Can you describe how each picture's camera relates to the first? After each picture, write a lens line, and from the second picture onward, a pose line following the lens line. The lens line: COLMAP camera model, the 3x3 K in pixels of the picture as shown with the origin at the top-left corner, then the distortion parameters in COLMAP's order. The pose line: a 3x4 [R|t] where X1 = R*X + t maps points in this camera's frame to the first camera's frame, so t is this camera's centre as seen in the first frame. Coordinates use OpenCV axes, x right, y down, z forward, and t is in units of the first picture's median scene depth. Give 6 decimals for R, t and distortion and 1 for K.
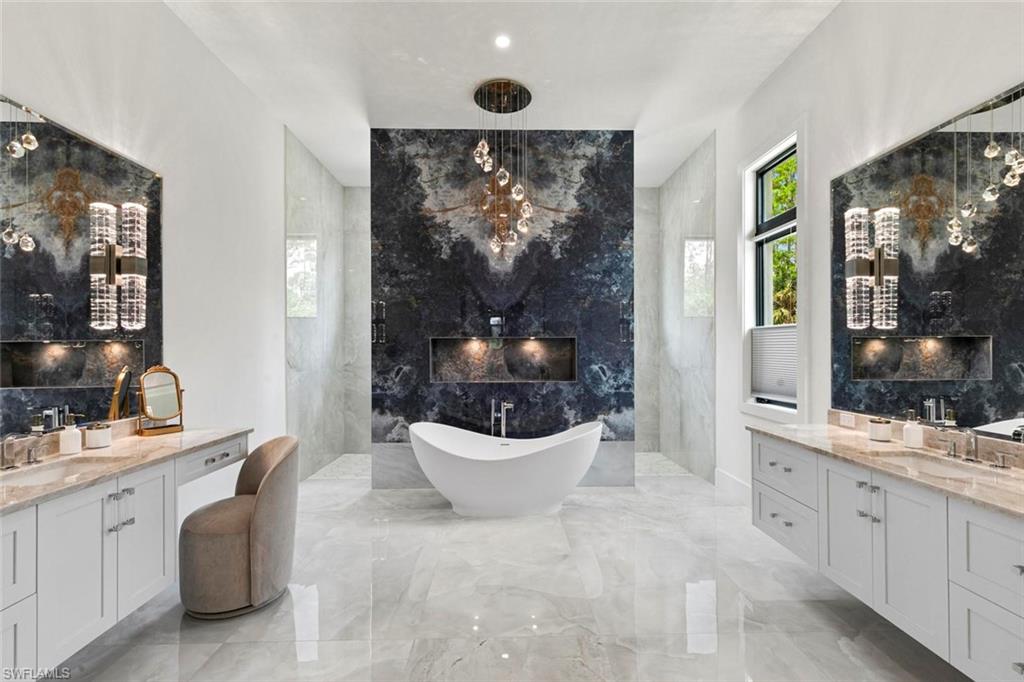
lens RADIAL K [[461.1, 0, 515.4], [0, 461.1, 346.0], [0, 0, 1]] dist [0.003541, -0.001038]
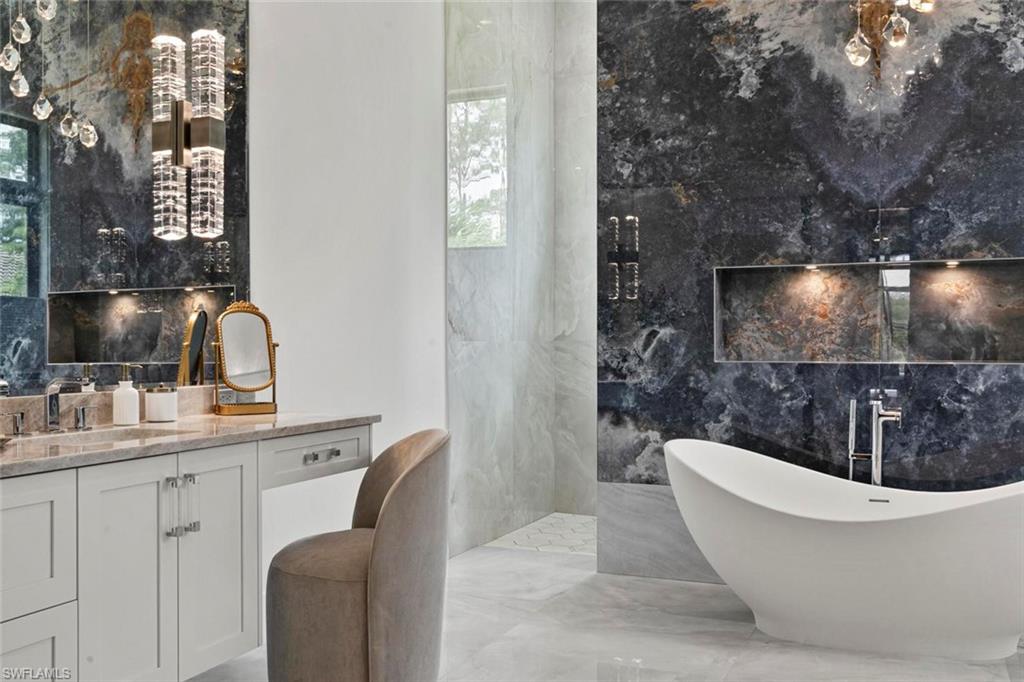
lens RADIAL K [[984.8, 0, 506.5], [0, 984.8, 345.2], [0, 0, 1]] dist [0.002053, 0.000000]
pose [[0.911326, 0.006387, -0.411635, 0.037912], [-0.000812, 0.999906, 0.013716, 0.048462], [0.411684, -0.012165, 0.911245, -0.012558]]
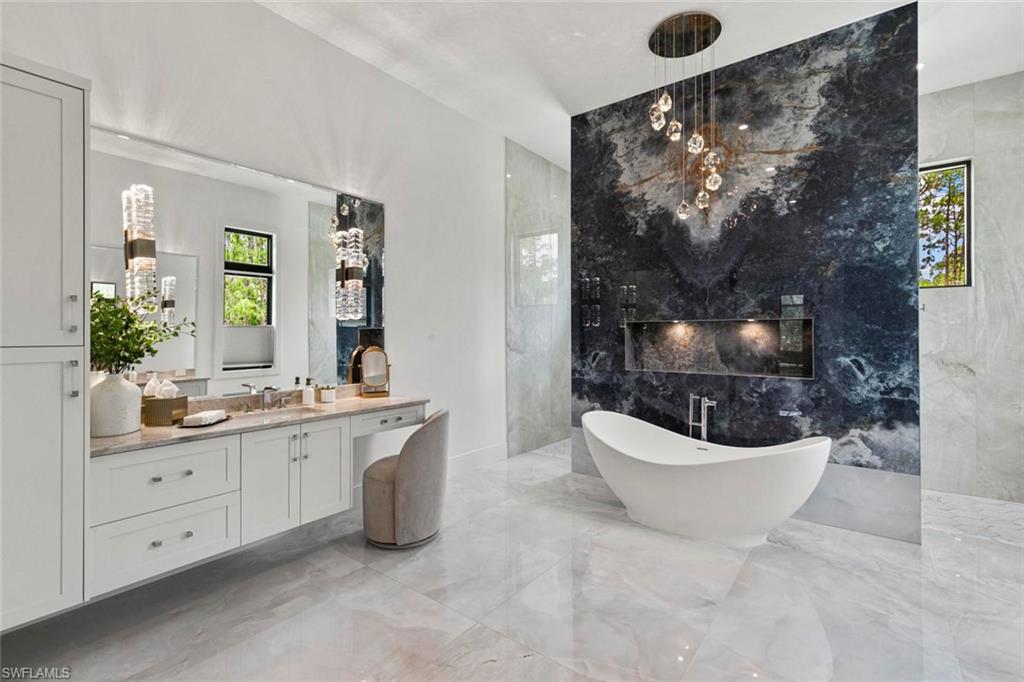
lens RADIAL K [[461.1, 0, 498.6], [0, 461.1, 328.5], [0, 0, 1]] dist [0.003541, -0.001038]
pose [[0.773135, -0.005567, -0.634217, 0.210983], [0.002967, 0.999982, -0.005162, -0.000437], [0.634235, 0.002109, 0.773138, 0.115211]]
